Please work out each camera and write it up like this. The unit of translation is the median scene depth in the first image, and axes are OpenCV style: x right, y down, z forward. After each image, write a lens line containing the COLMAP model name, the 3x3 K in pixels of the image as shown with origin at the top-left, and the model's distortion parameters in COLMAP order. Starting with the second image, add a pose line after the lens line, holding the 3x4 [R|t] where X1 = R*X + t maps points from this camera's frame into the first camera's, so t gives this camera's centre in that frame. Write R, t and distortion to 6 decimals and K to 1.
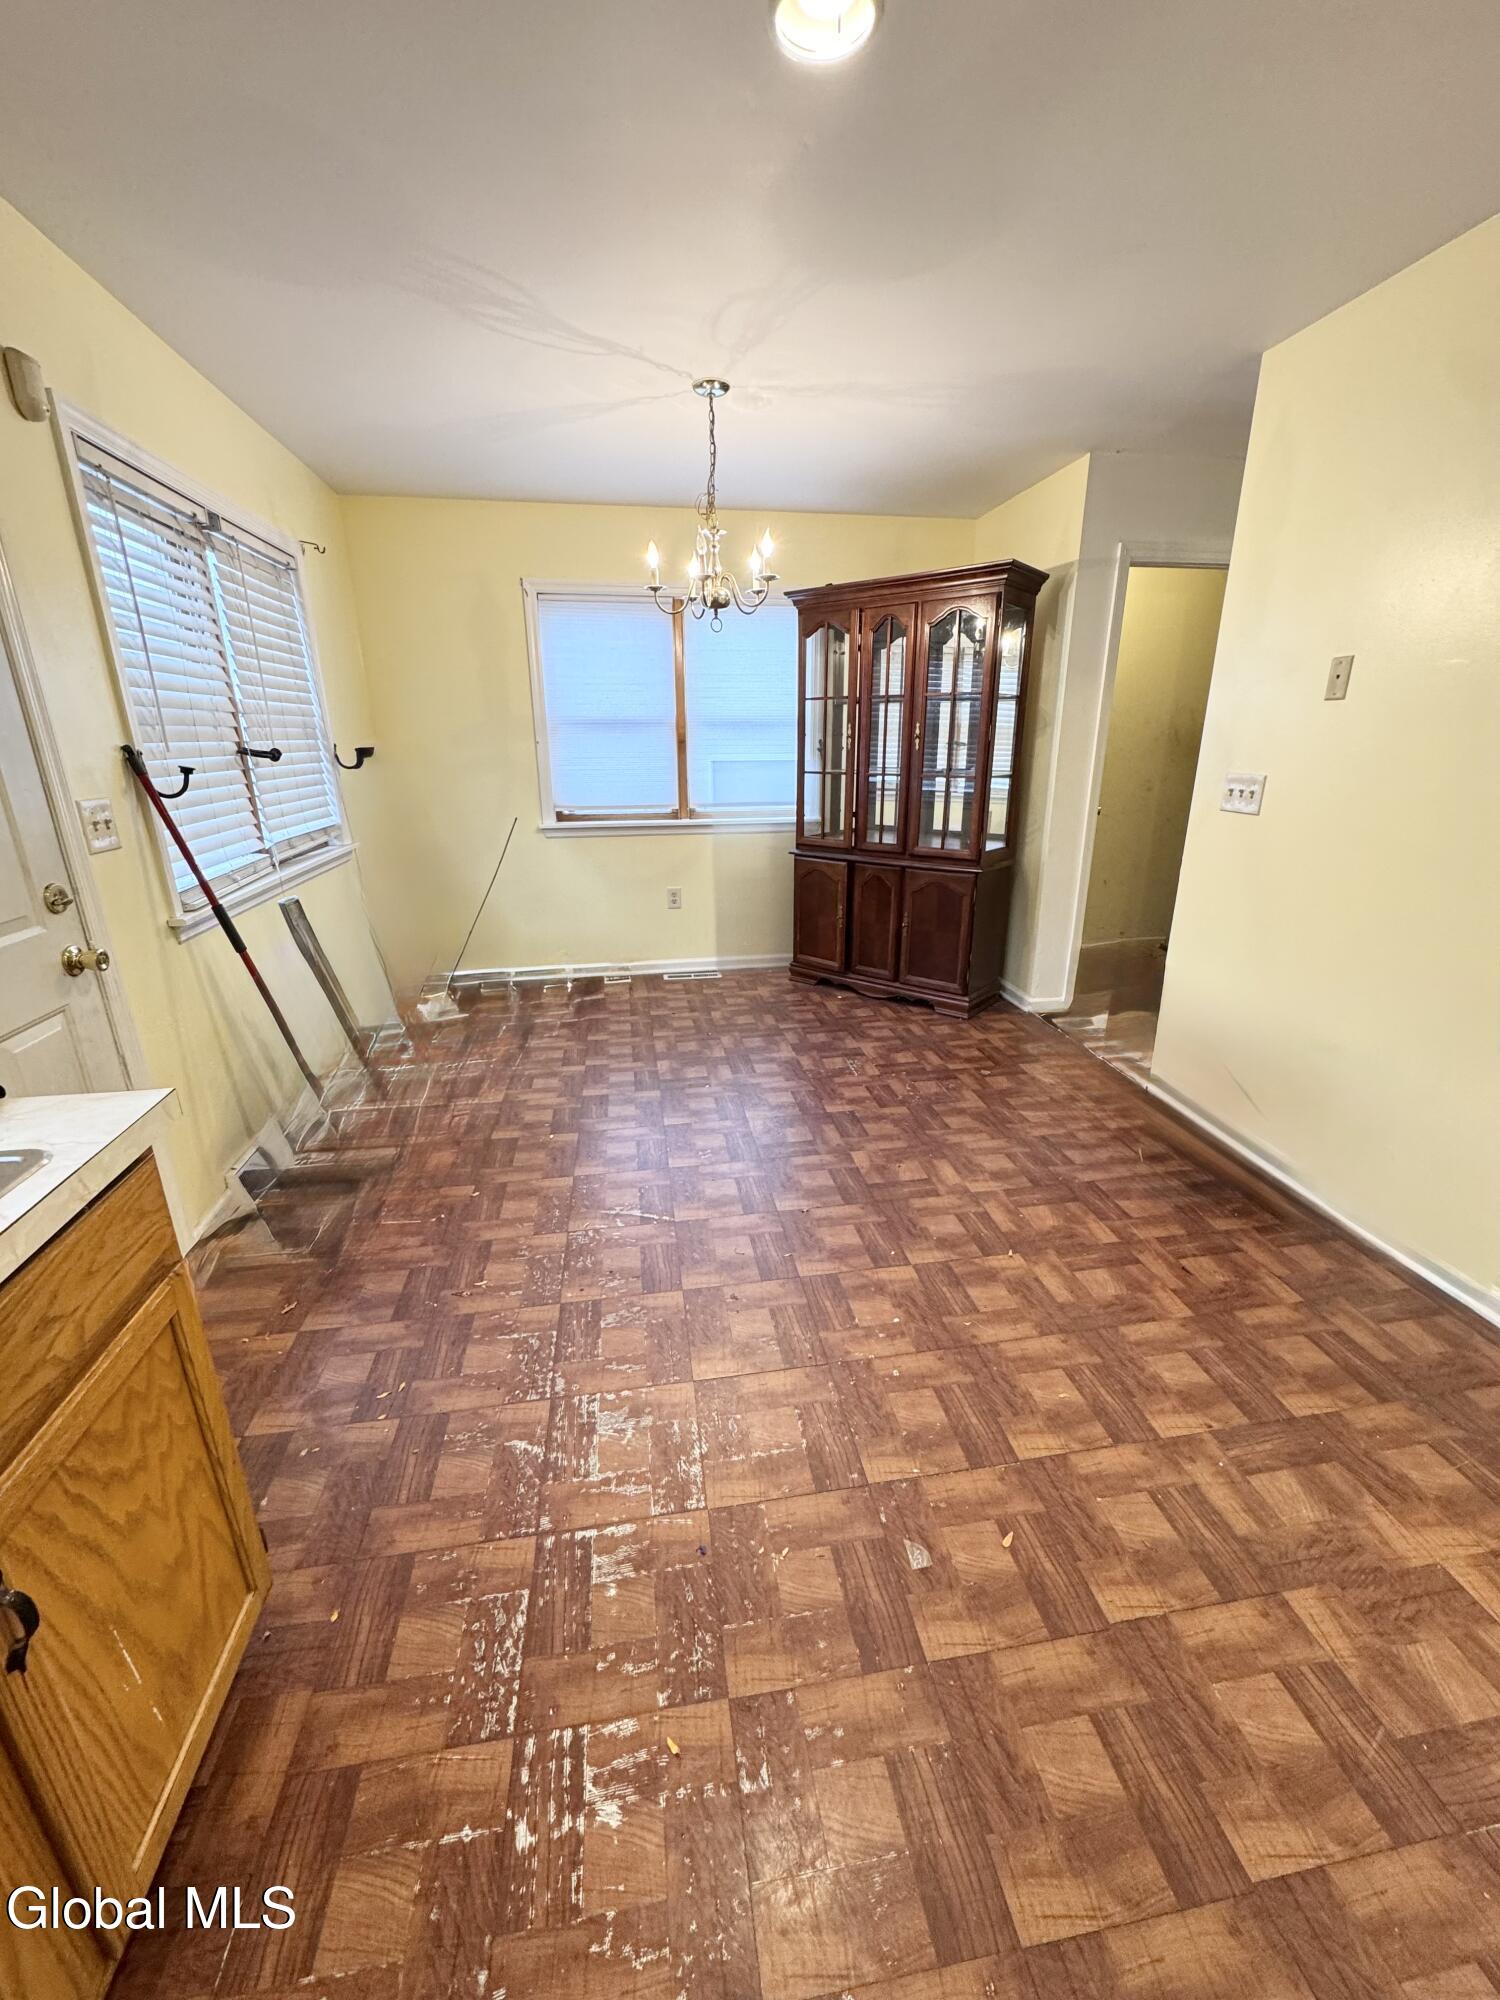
lens RADIAL K [[798.4, 0, 750.0], [0, 798.4, 1000.0], [0, 0, 1]] dist [0.003351, -0.000479]
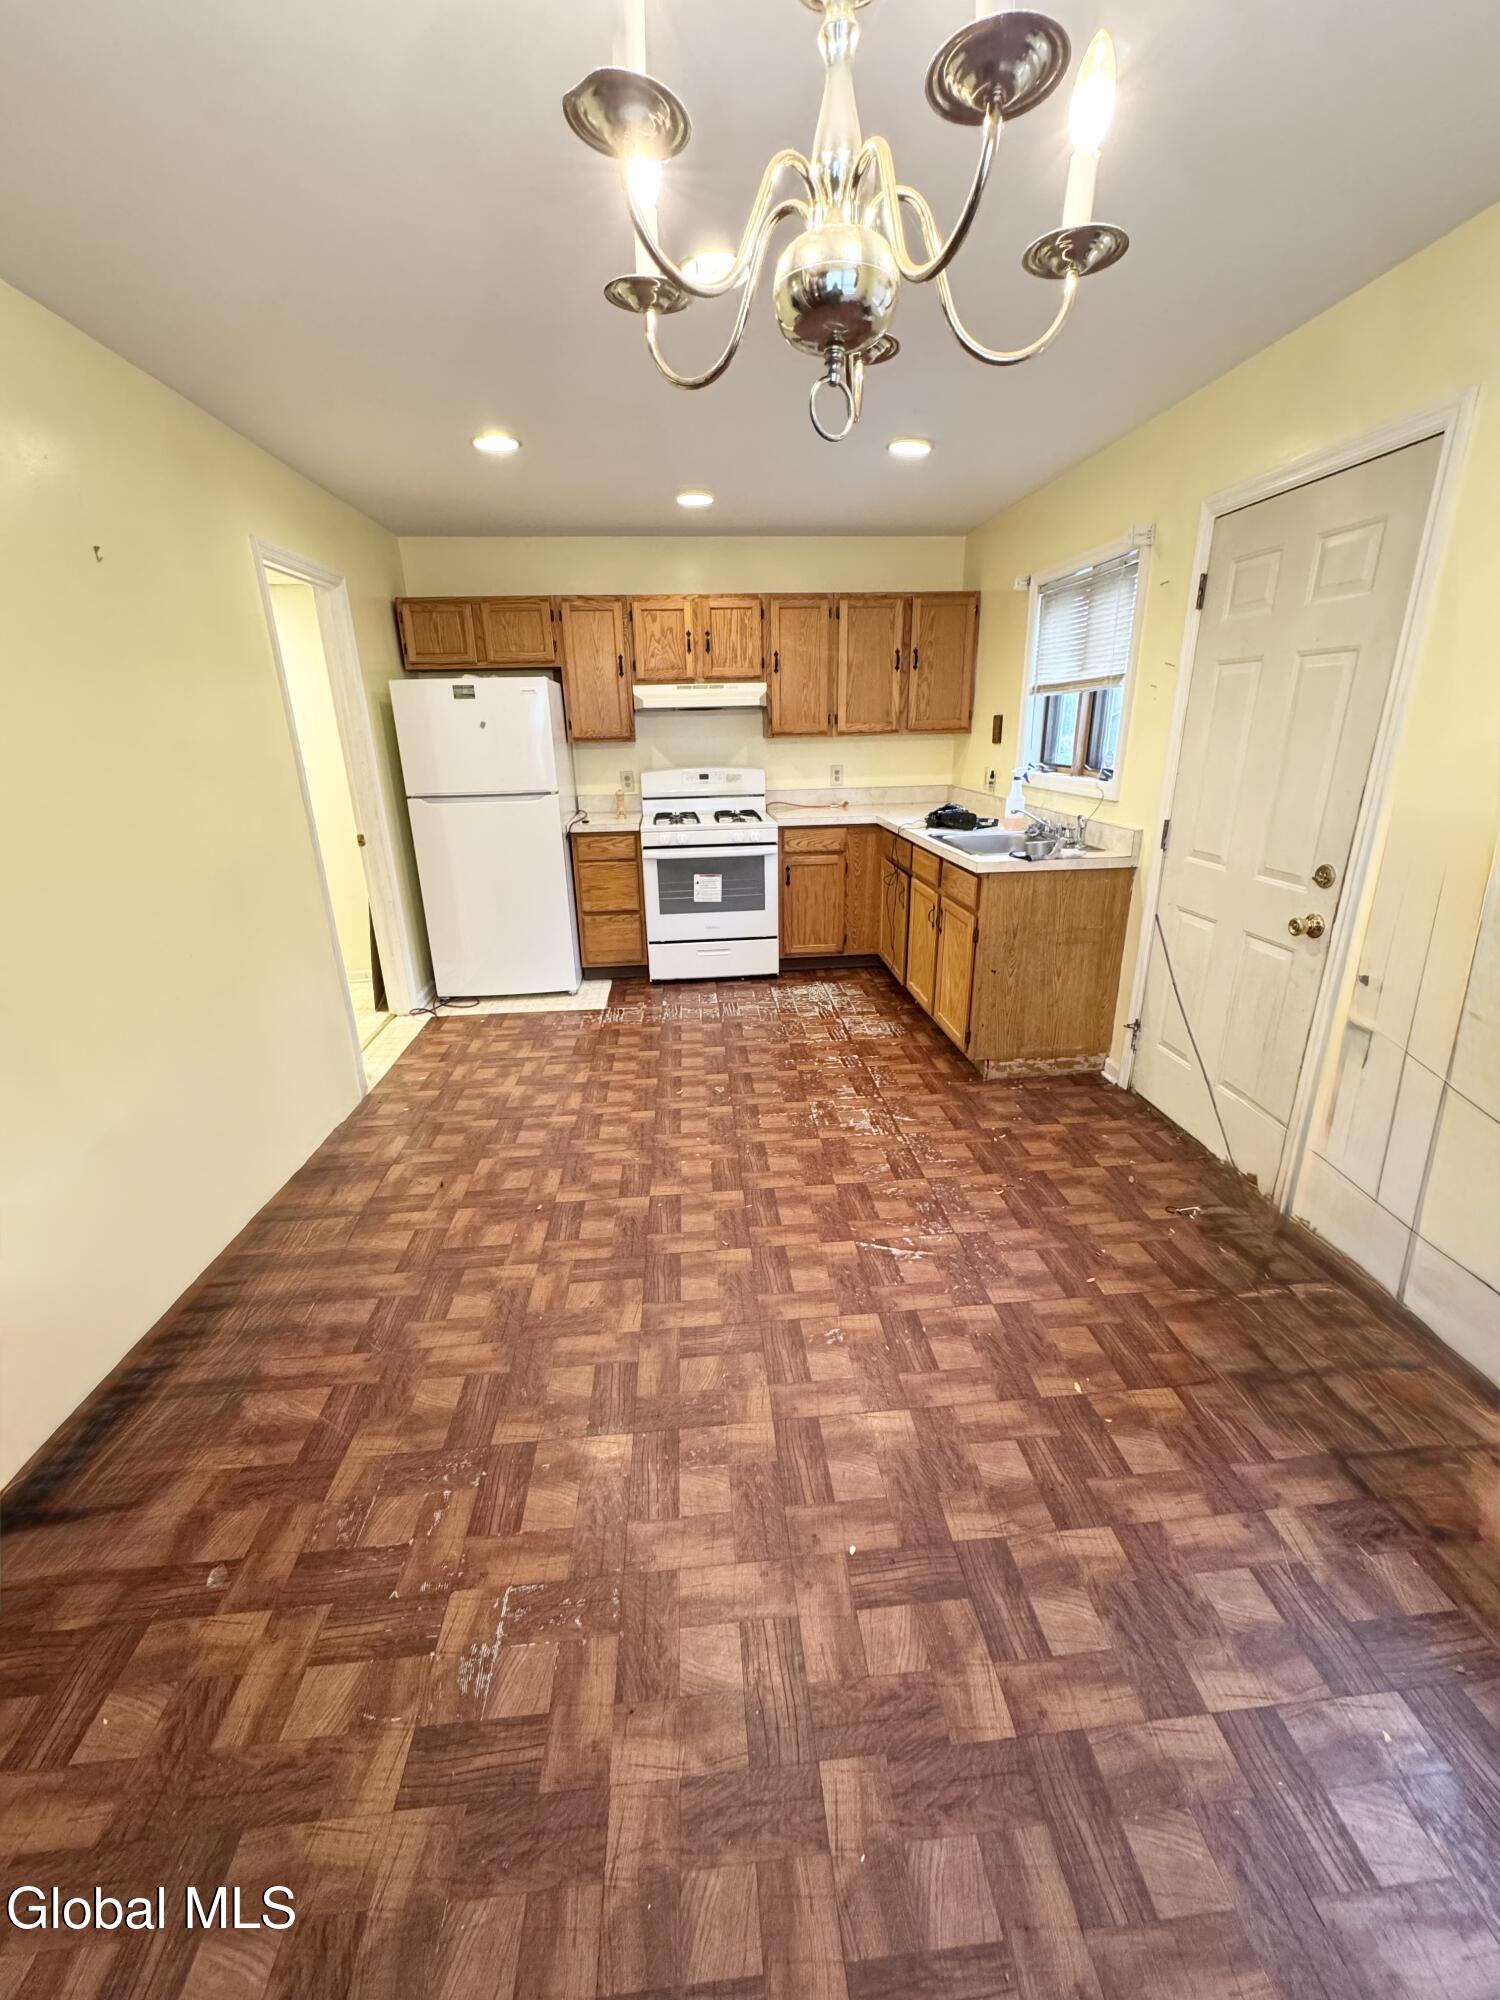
lens RADIAL K [[798.4, 0, 750.0], [0, 798.4, 1000.0], [0, 0, 1]] dist [0.003351, -0.000479]
pose [[-0.996885, 0.000657, 0.078862, -0.048812], [0.048866, 0.790019, 0.611132, -0.667785], [-0.061901, 0.613082, -0.787590, 1.835689]]
